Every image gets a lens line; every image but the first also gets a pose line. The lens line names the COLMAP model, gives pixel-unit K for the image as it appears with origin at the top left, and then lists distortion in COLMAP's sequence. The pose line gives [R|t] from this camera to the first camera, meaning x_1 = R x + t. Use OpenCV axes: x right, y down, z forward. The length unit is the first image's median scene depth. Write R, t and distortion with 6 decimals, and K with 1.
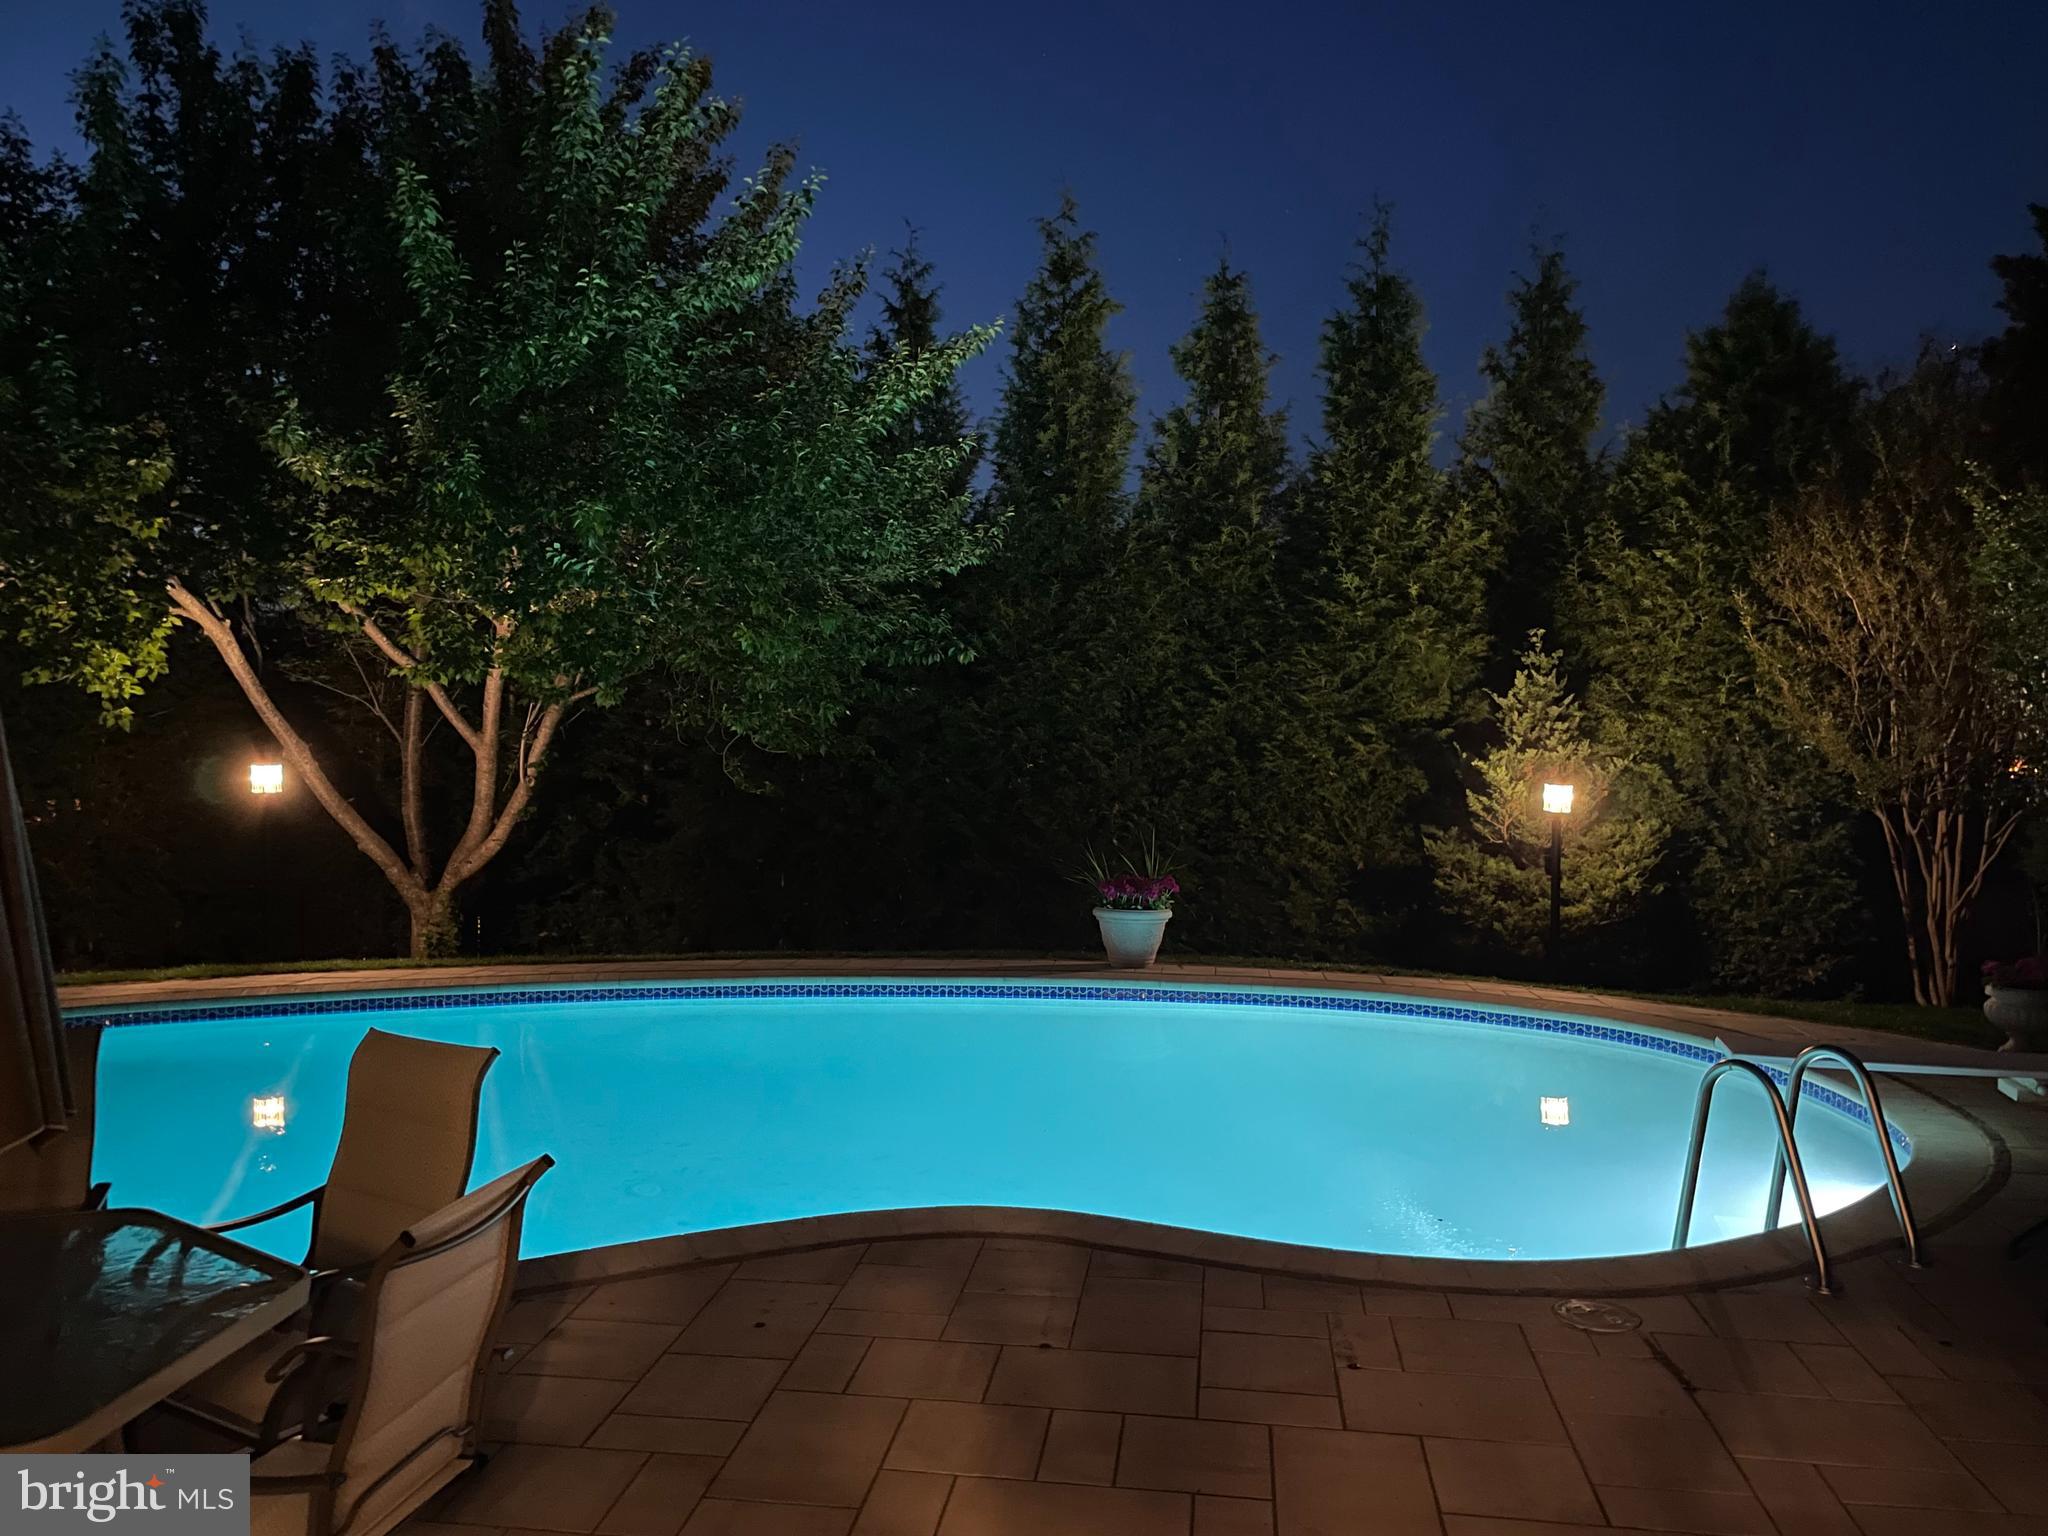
lens RADIAL K [[1541.8, 0, 1024.0], [0, 1541.8, 768.0], [0, 0, 1]] dist [0.068200, -0.098952]
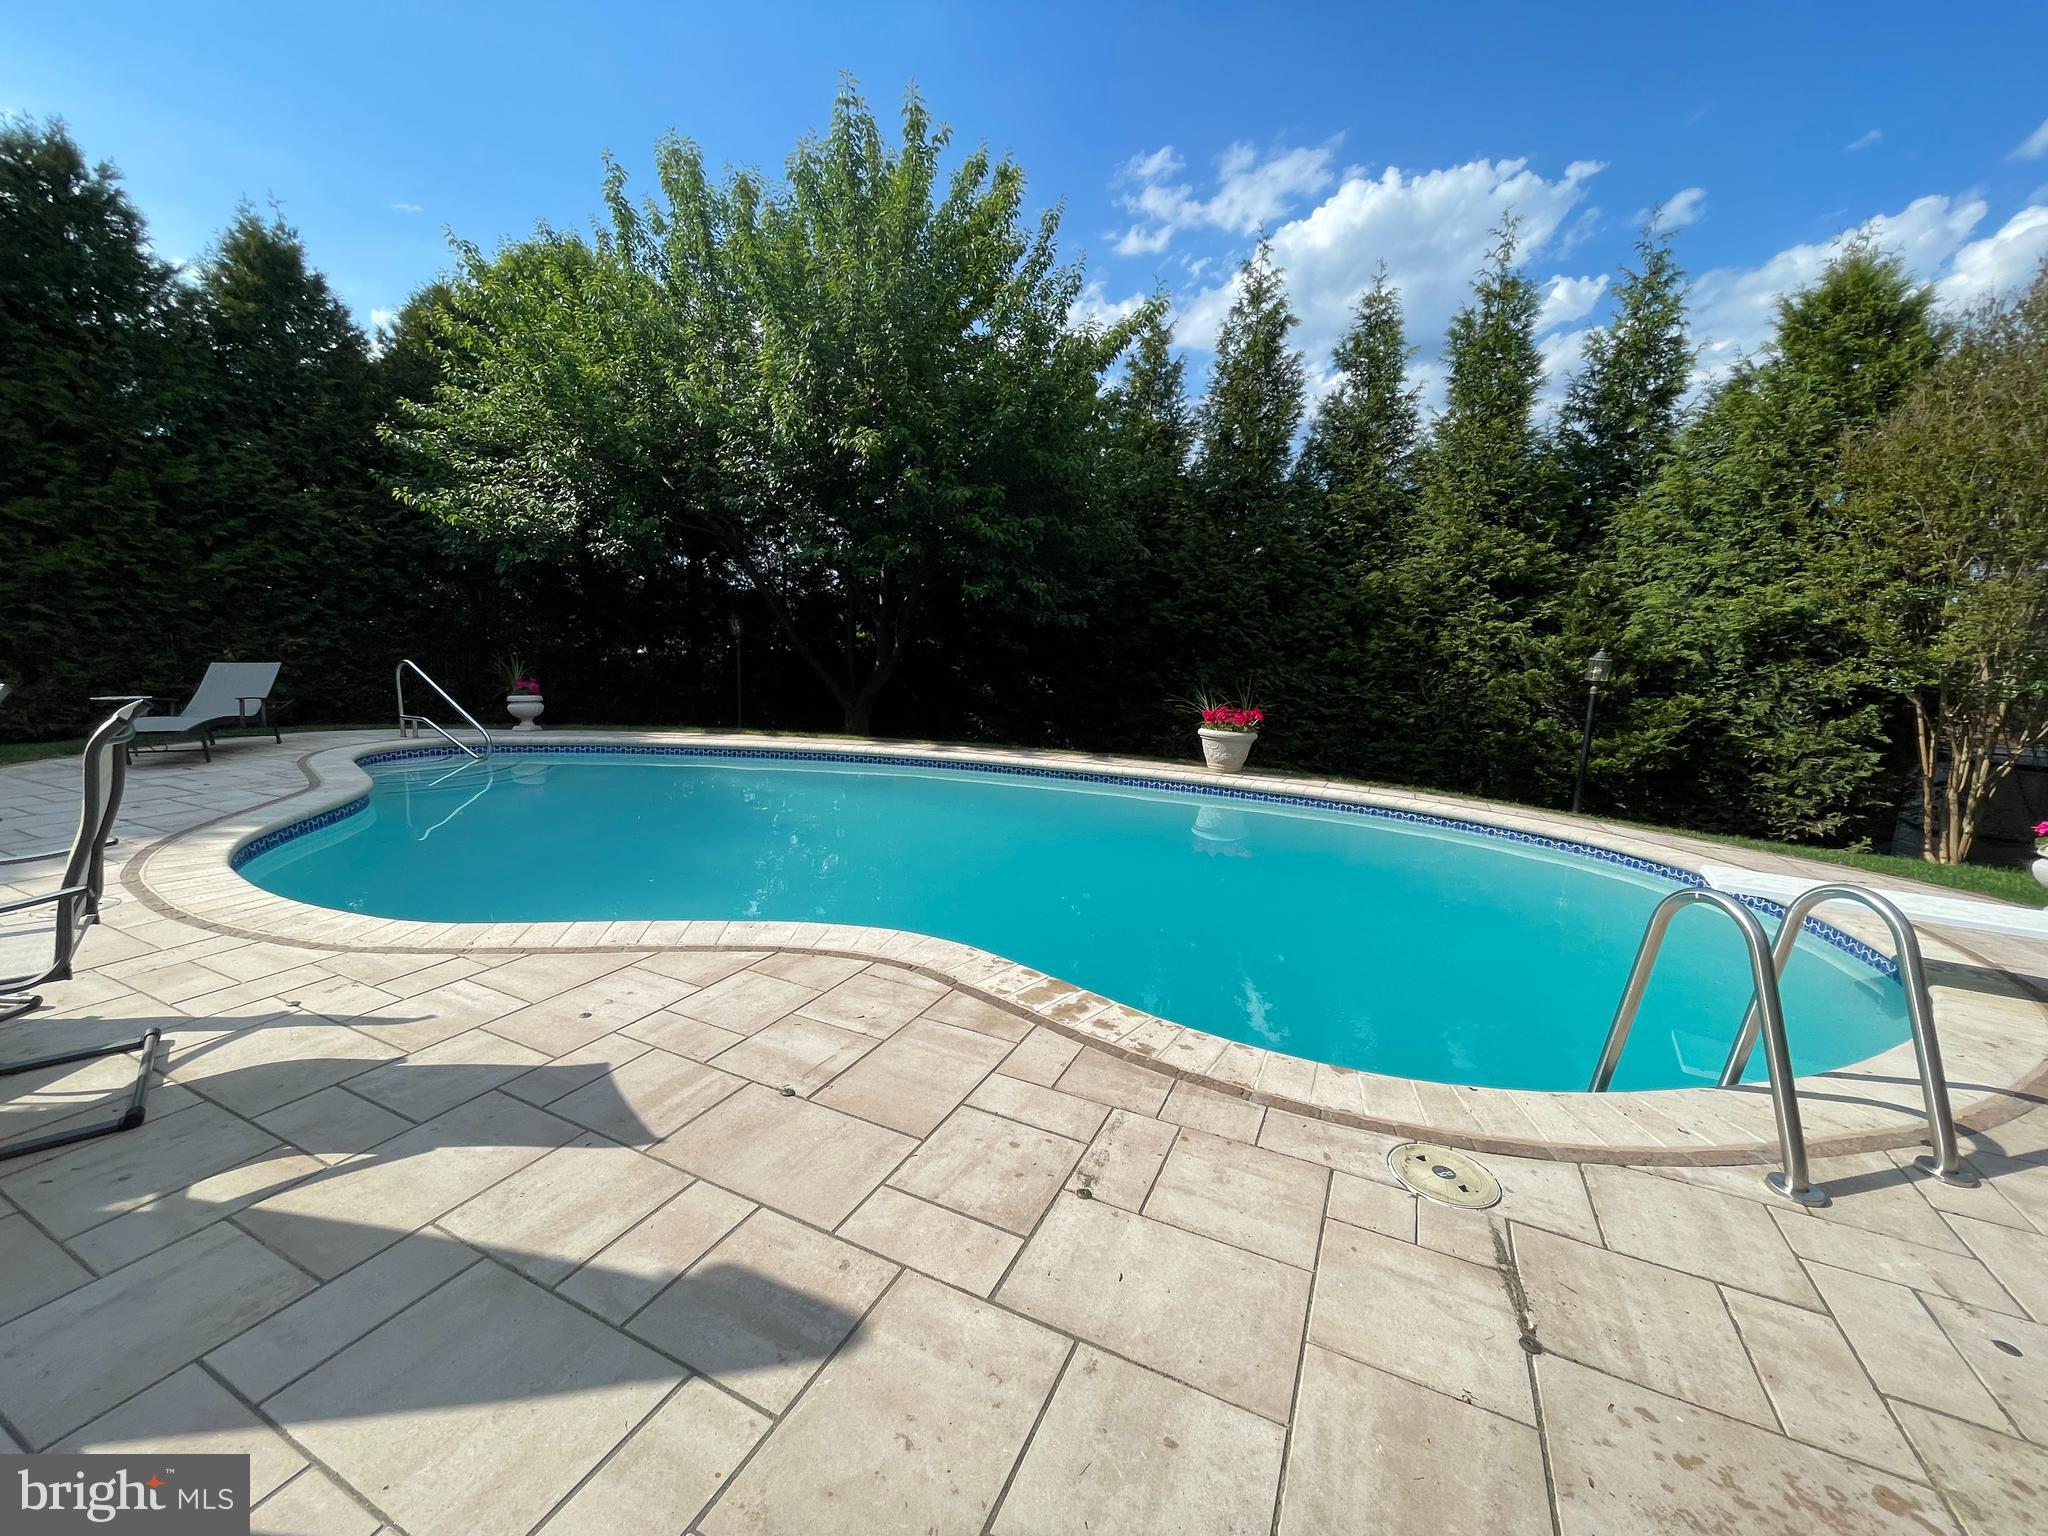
lens RADIAL K [[823.9, 0, 1011.4], [0, 823.9, 777.1], [0, 0, 1]] dist [-0.020185, 0.009538]
pose [[0.947657, 0.081362, -0.308749, 0.109574], [-0.042273, 0.990447, 0.131253, 0.041082], [0.316479, -0.111331, 0.942044, 0.225155]]
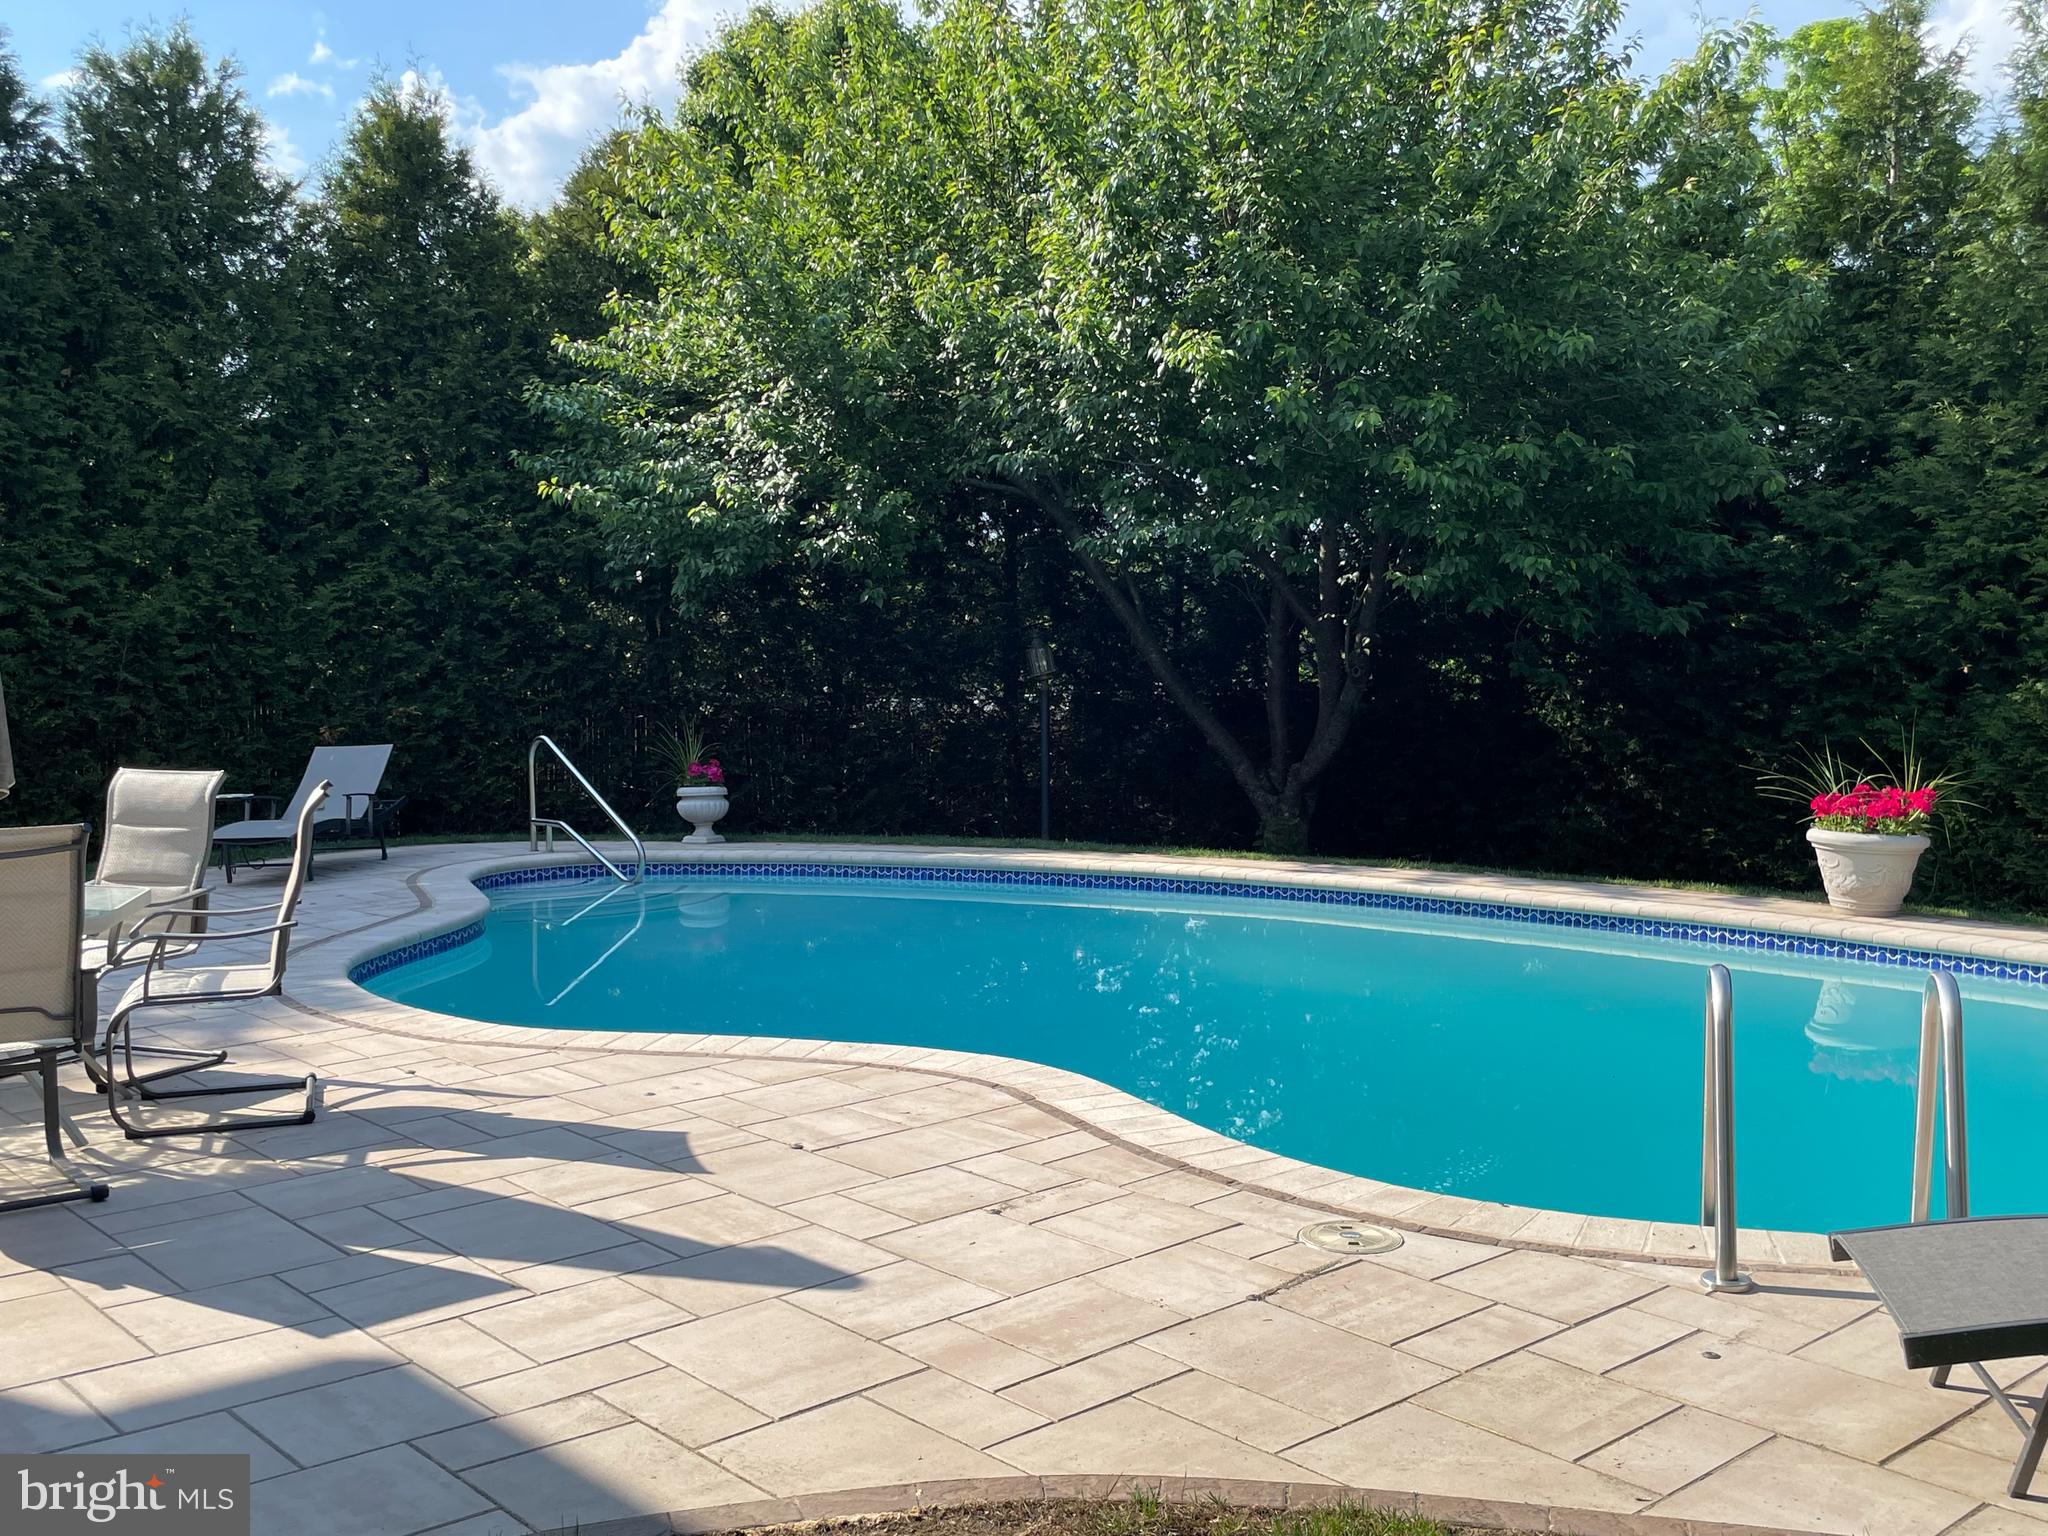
lens RADIAL K [[2017.9, 0, 1024.0], [0, 2017.9, 768.0], [0, 0, 1]] dist [0.062263, 0.001559]
pose [[0.742551, 0.029212, -0.669152, 0.375420], [-0.009998, 0.999421, 0.032536, 0.033530], [0.669715, -0.017469, 0.742413, 0.054403]]
